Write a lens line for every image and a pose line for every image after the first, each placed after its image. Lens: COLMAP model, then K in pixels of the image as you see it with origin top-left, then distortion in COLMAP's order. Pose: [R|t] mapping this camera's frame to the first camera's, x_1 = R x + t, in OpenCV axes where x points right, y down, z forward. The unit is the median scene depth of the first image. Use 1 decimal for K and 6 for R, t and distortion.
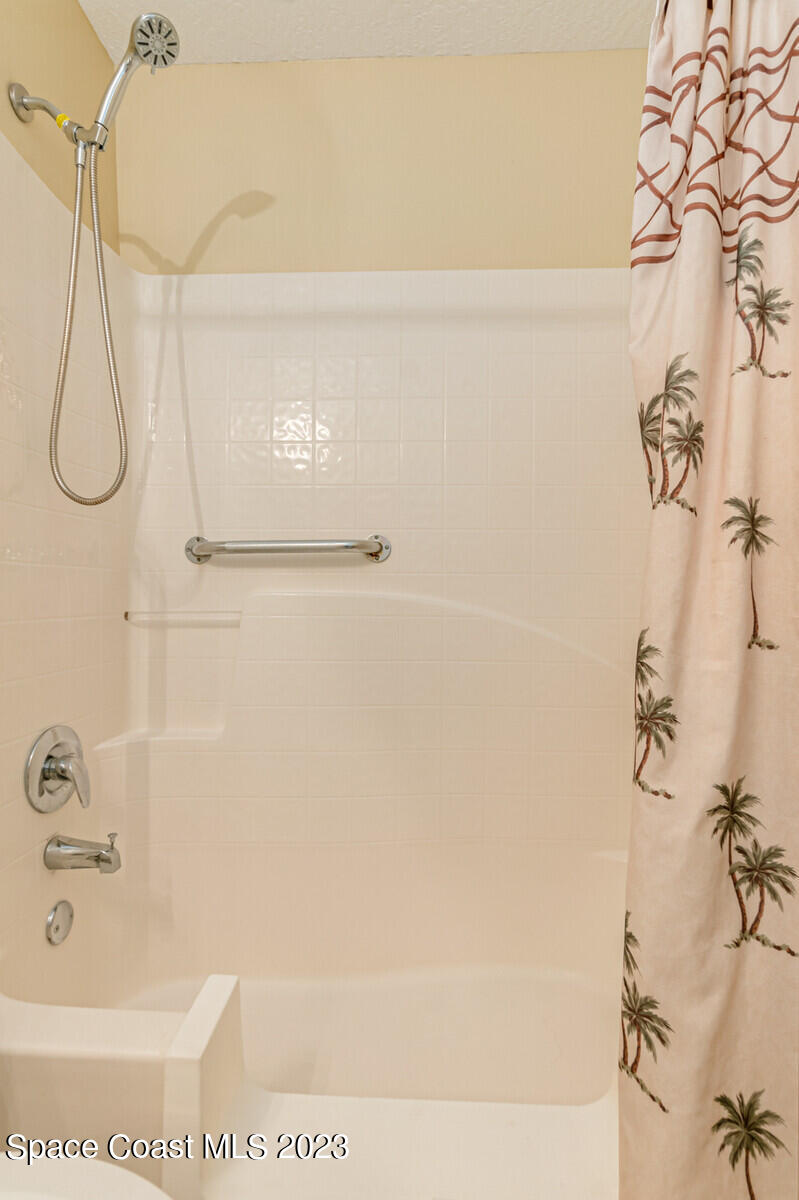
lens RADIAL K [[592.8, 0, 403.7], [0, 592.8, 598.1], [0, 0, 1]] dist [0.003276, -0.000875]
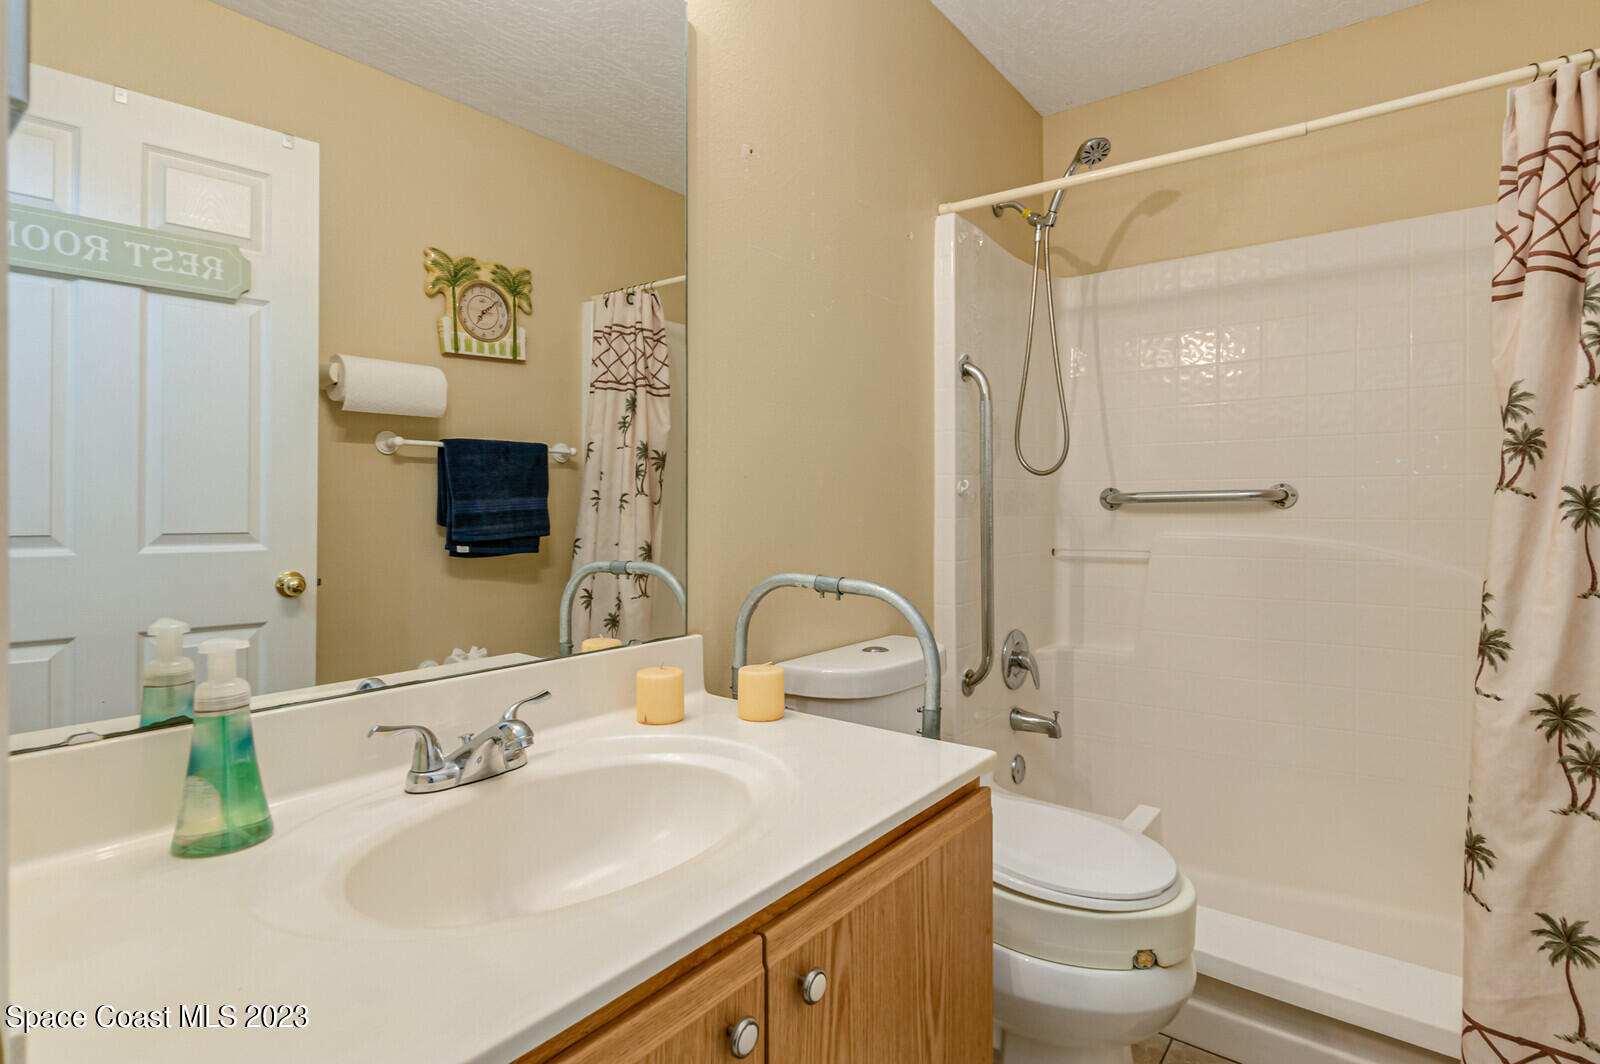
lens RADIAL K [[790.4, 0, 811.5], [0, 790.4, 515.6], [0, 0, 1]] dist [0.003276, -0.000875]
pose [[0.812666, -0.002263, -0.582726, 0.202706], [0.002461, 0.999997, -0.000450, -0.101078], [0.582725, -0.001068, 0.812669, -1.407536]]
